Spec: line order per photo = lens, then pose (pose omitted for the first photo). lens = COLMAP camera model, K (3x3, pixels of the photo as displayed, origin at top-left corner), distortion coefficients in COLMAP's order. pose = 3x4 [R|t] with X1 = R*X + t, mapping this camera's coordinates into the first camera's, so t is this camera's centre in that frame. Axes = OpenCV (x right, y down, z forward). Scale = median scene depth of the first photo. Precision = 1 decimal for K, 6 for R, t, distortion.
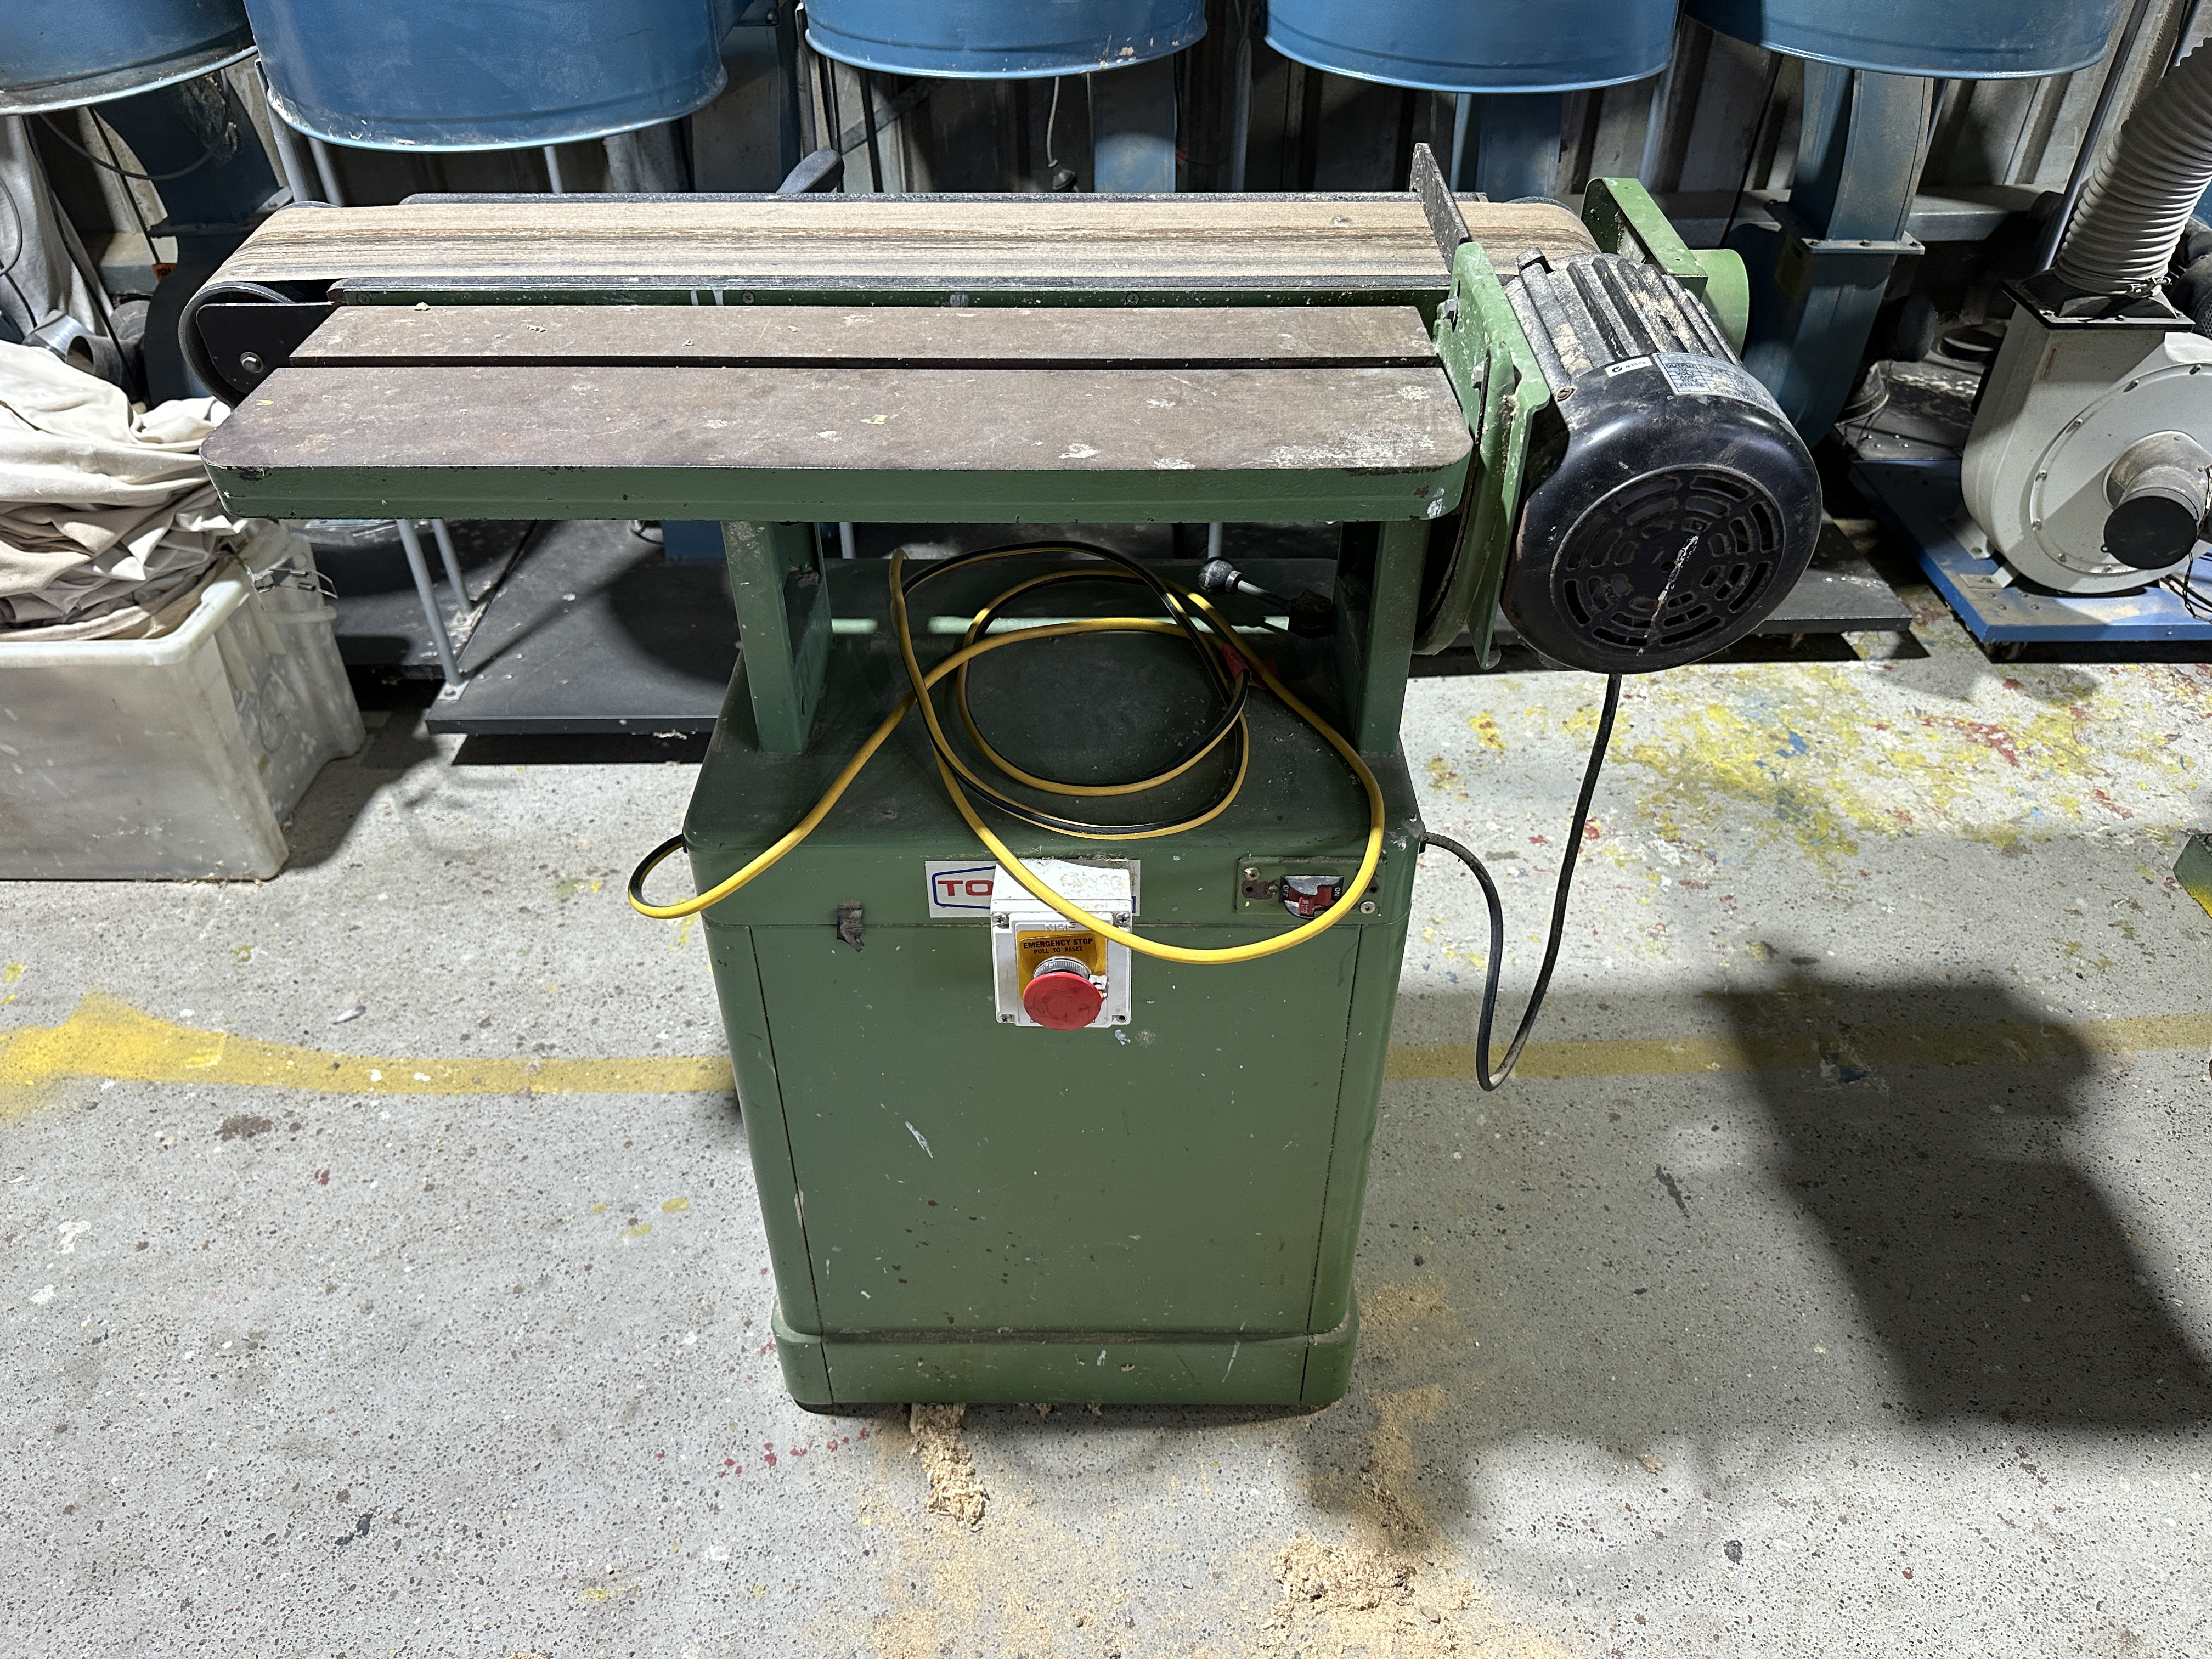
lens RADIAL K [[1574.9, 0, 1110.5], [0, 1574.9, 827.7], [0, 0, 1]] dist [0.001938, -0.008547]
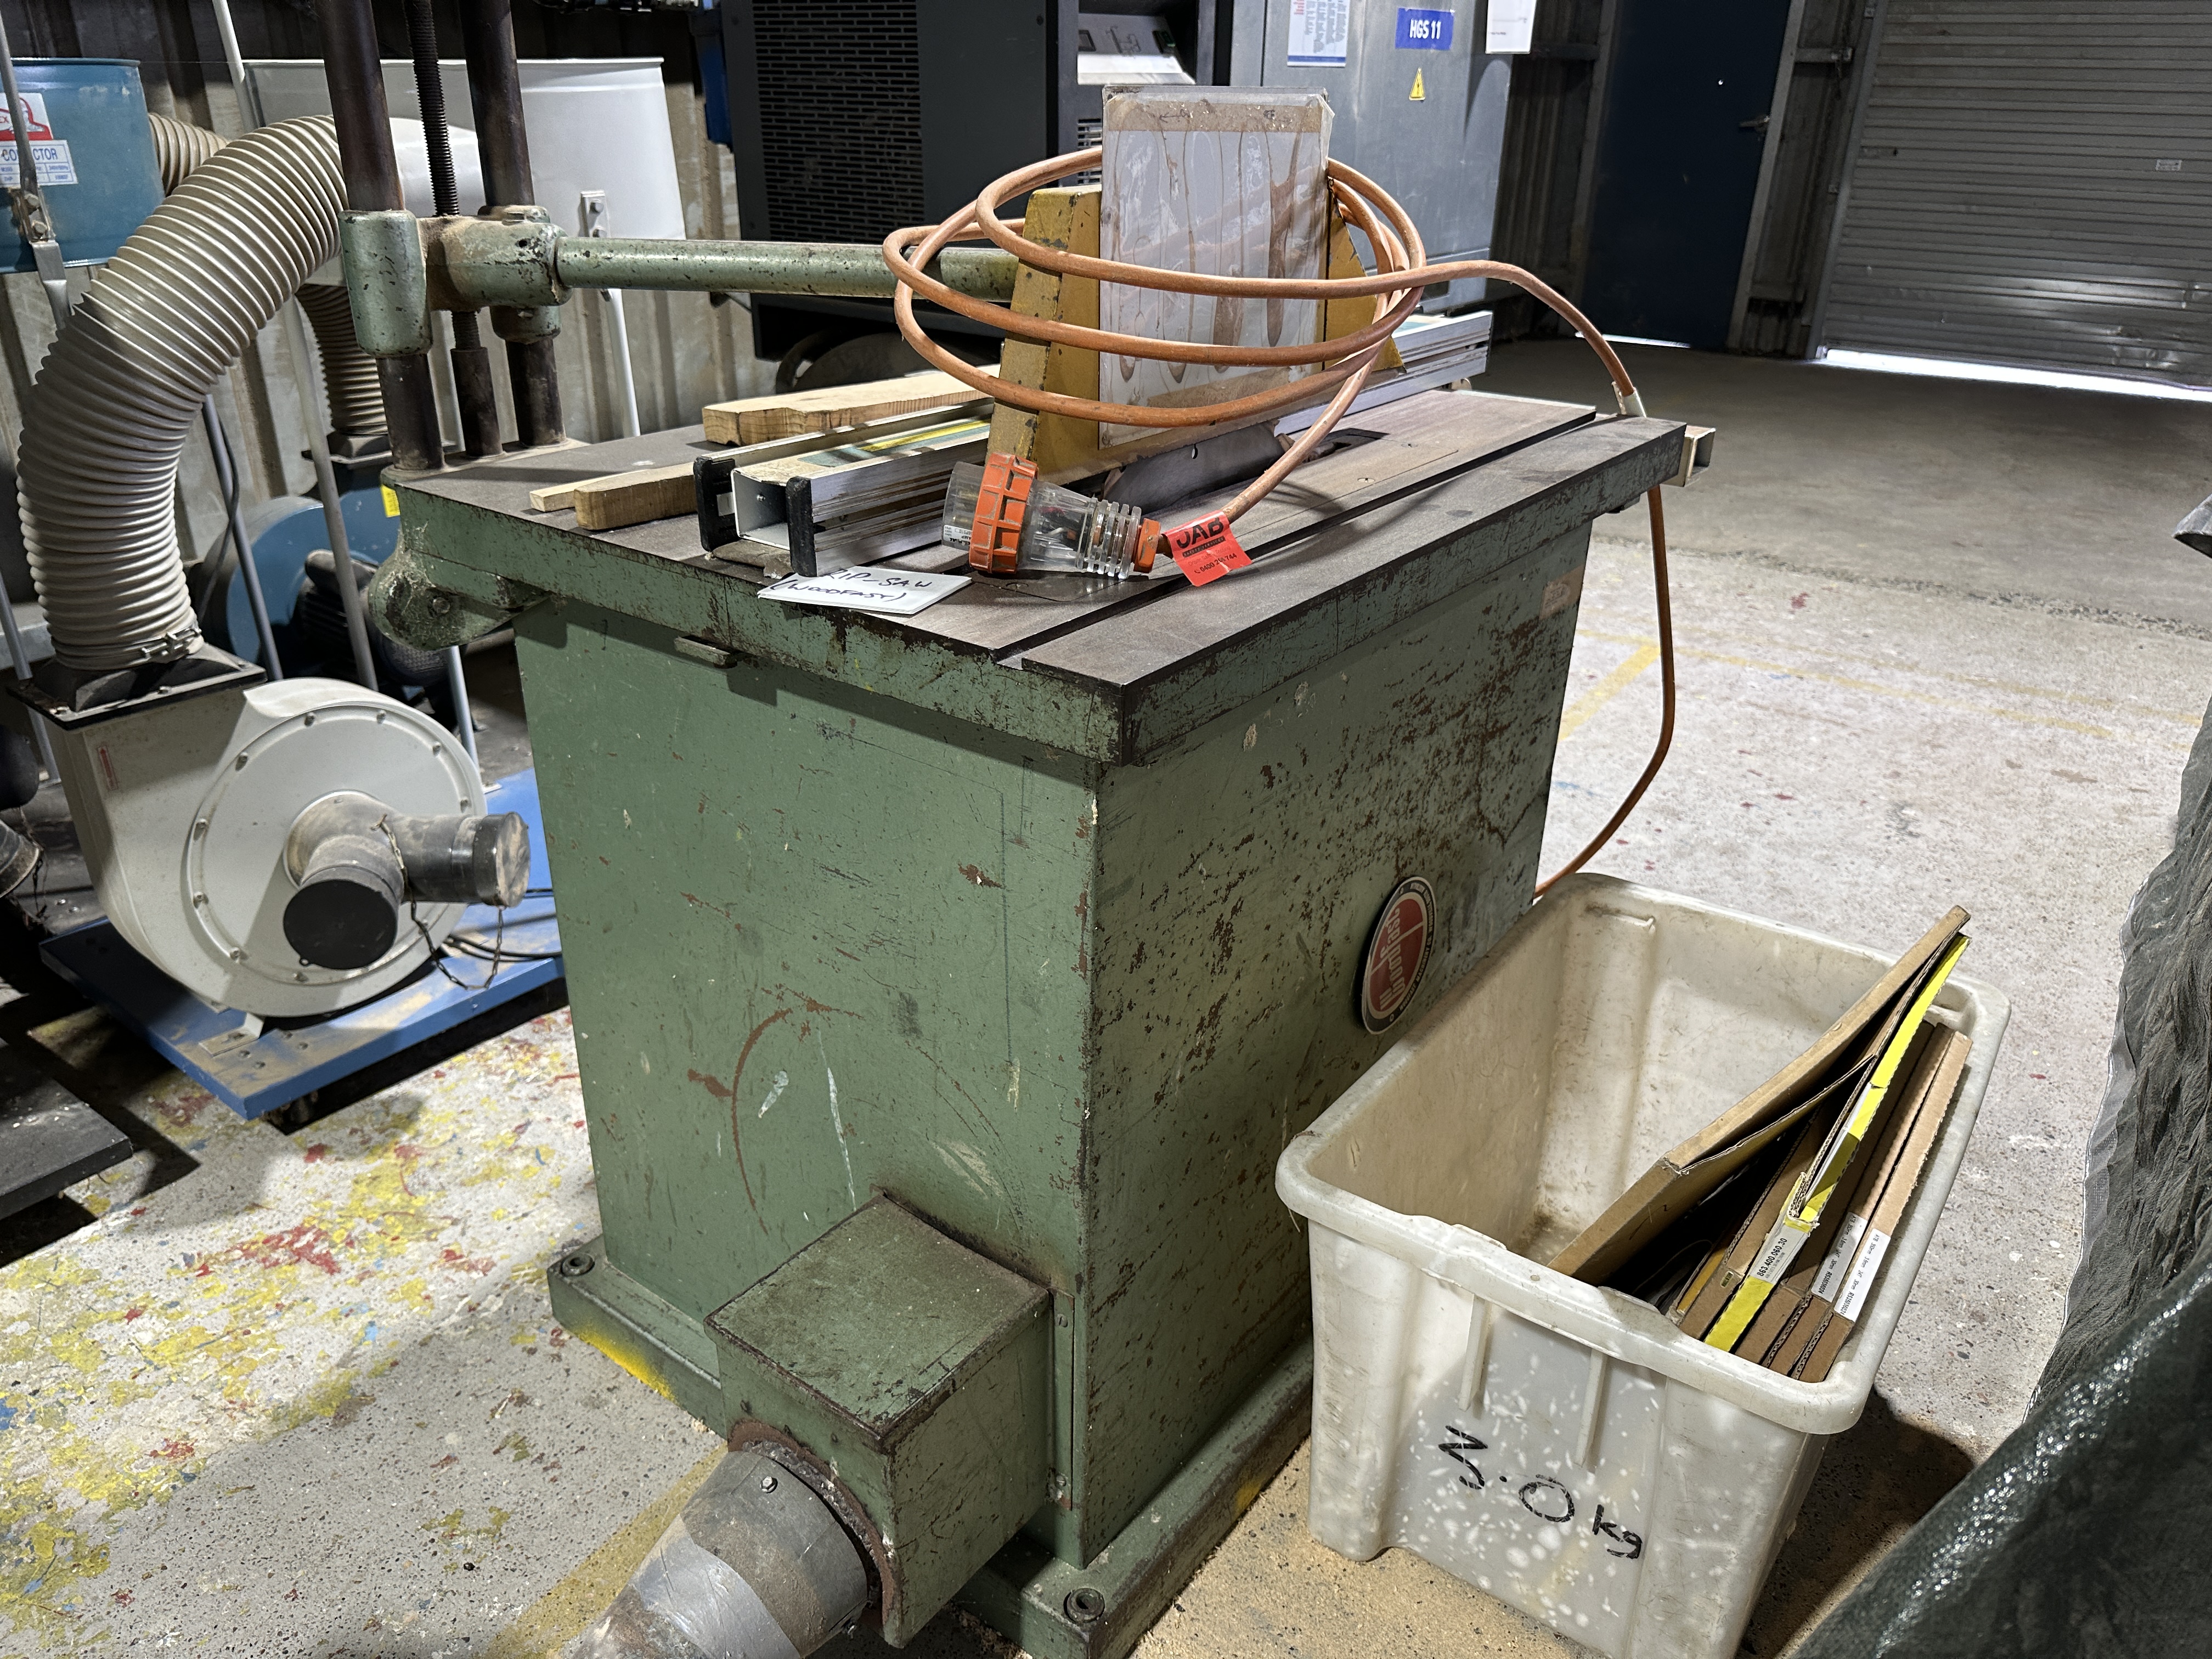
lens RADIAL K [[1574.9, 0, 1104.5], [0, 1574.9, 833.9], [0, 0, 1]] dist [0.001938, -0.008547]
pose [[0.622020, -0.330479, 0.709842, 0.332661], [0.485207, 0.874211, -0.018173, -0.029336], [-0.614545, 0.355724, 0.704127, 0.199410]]
